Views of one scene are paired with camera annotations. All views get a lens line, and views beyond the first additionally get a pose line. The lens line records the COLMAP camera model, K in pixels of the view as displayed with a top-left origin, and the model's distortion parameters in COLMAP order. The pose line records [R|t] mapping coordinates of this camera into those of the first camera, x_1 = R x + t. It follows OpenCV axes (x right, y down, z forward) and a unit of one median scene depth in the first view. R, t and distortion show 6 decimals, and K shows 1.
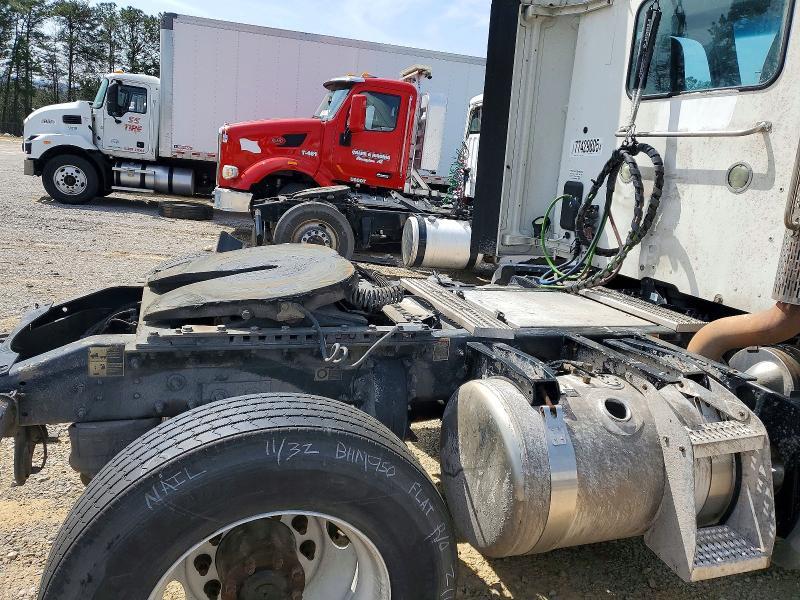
lens RADIAL K [[643.3, 0, 400.0], [0, 643.3, 300.0], [0, 0, 1]] dist [0.044711, -0.005125]
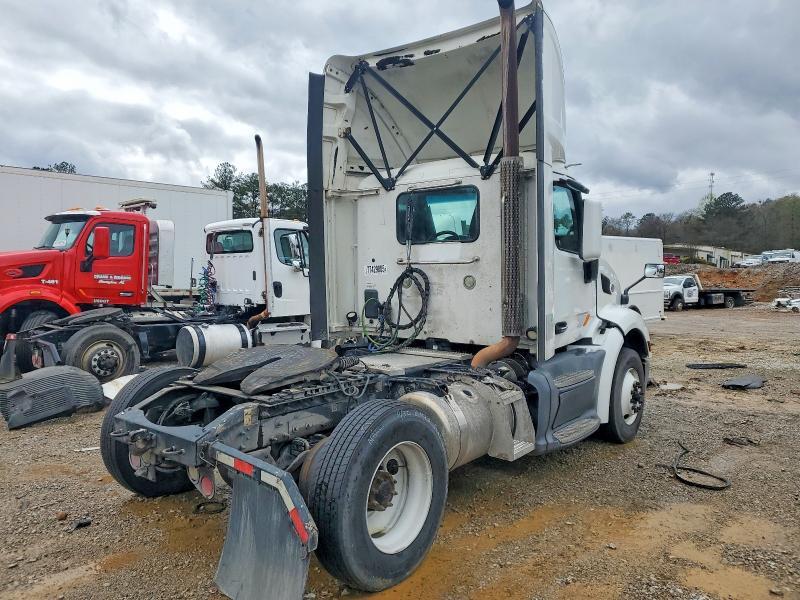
lens RADIAL K [[616.8, 0, 400.0], [0, 616.8, 300.0], [0, 0, 1]] dist [0.096964, -0.001123]
pose [[0.852119, -0.111653, 0.511300, -0.472890], [0.183880, 0.978562, -0.092759, 0.005884], [-0.489982, 0.173059, 0.854382, -0.392313]]
